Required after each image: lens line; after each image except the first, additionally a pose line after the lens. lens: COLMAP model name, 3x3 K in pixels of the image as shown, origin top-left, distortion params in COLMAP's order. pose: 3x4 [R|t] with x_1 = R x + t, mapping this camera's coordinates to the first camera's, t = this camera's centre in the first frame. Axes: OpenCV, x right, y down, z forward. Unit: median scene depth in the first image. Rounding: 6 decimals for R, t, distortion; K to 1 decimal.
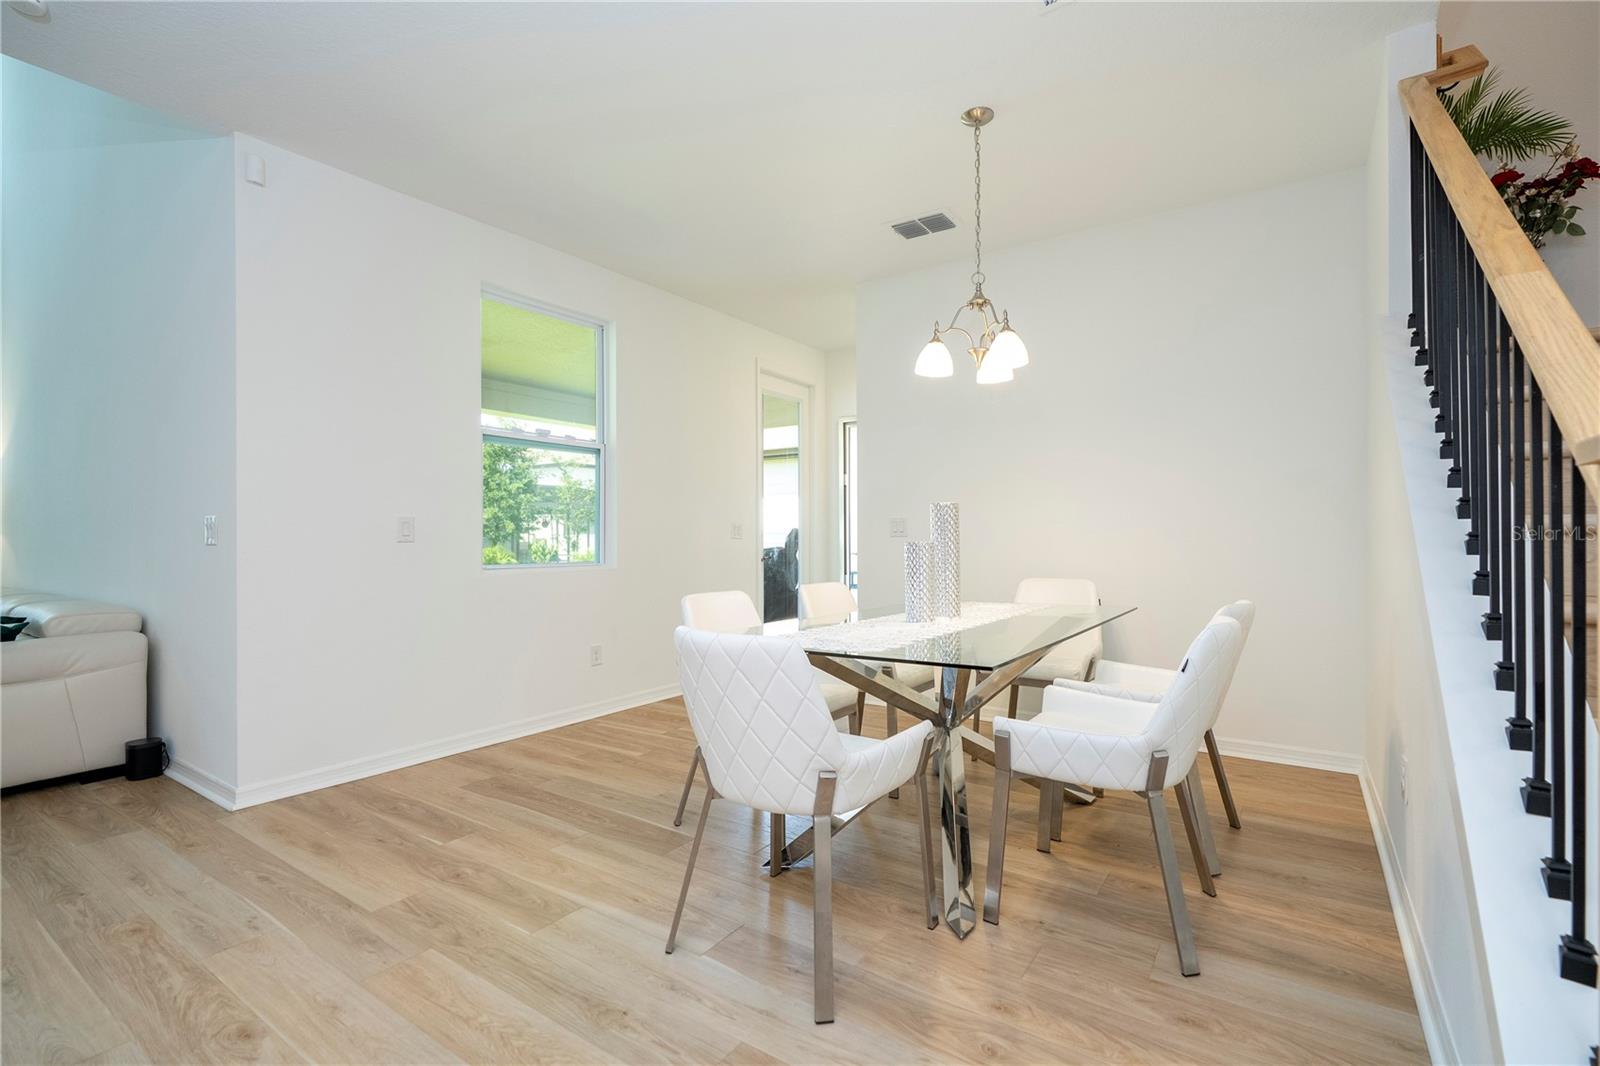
lens RADIAL K [[721.4, 0, 812.3], [0, 721.4, 533.6], [0, 0, 1]] dist [-0.001534, 0.000593]
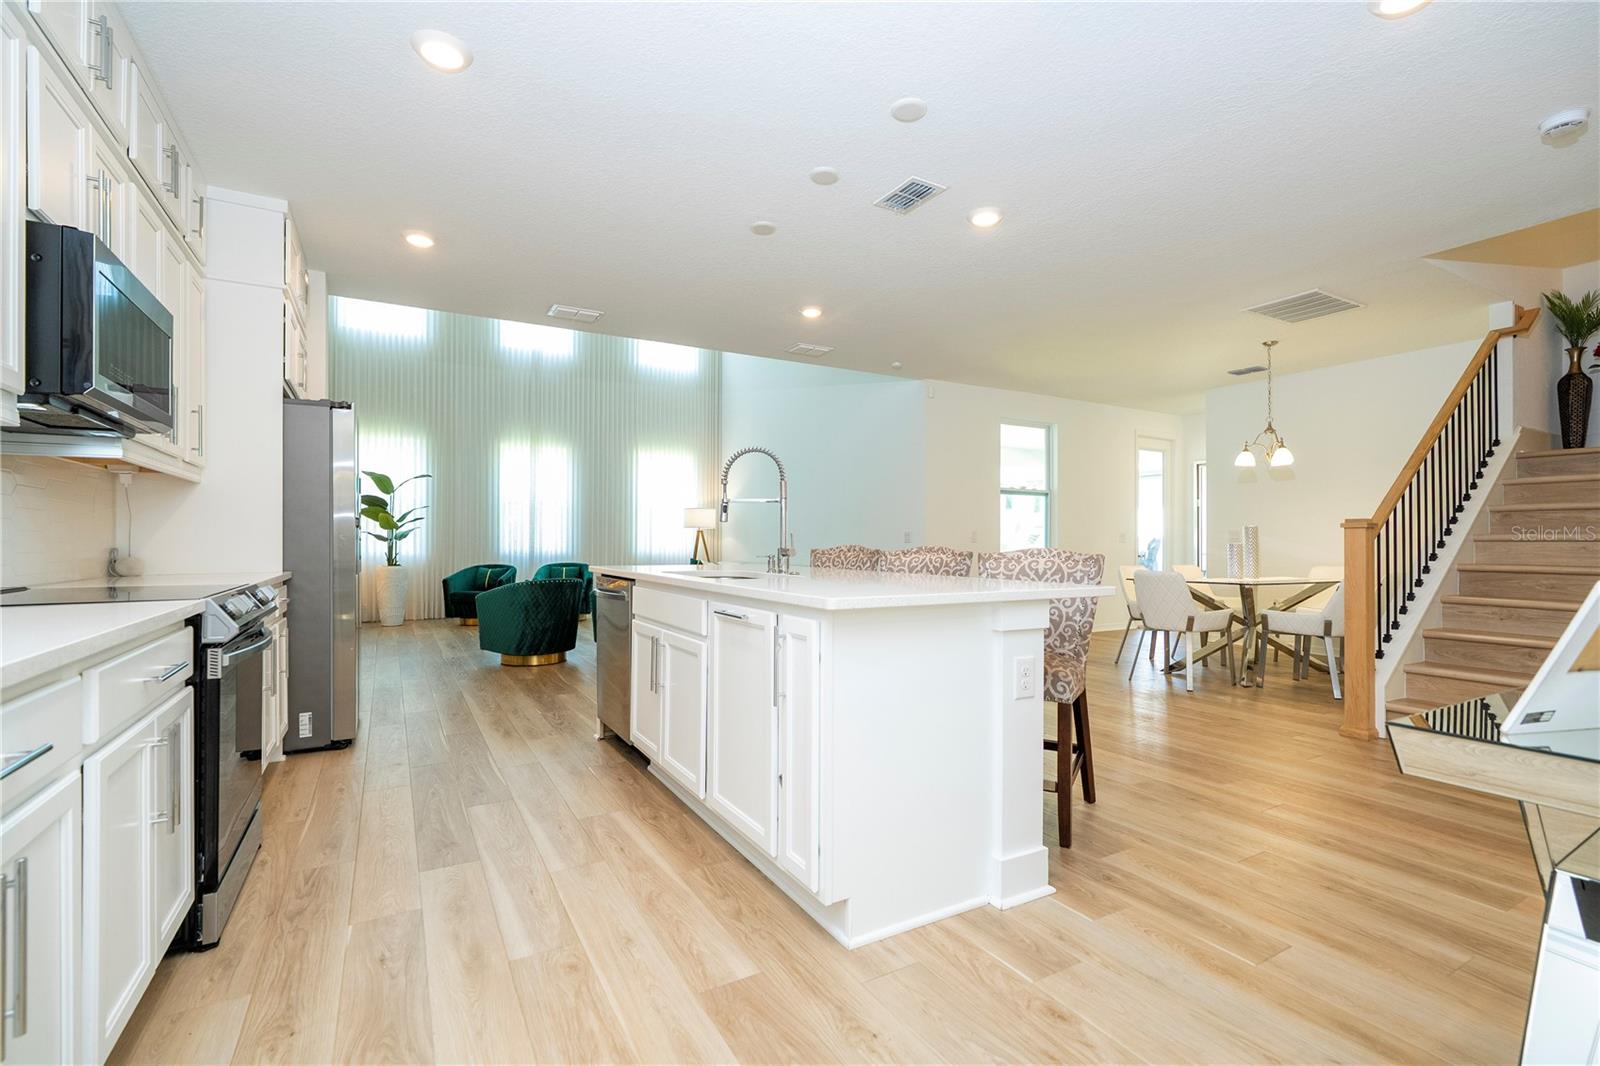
lens RADIAL K [[721.4, 0, 812.3], [0, 721.4, 533.6], [0, 0, 1]] dist [-0.001534, 0.000593]
pose [[0.903646, 0.006230, -0.428235, -0.073112], [-0.009476, 0.999940, -0.005449, 0.004869], [0.428176, 0.008982, 0.903651, -1.466406]]
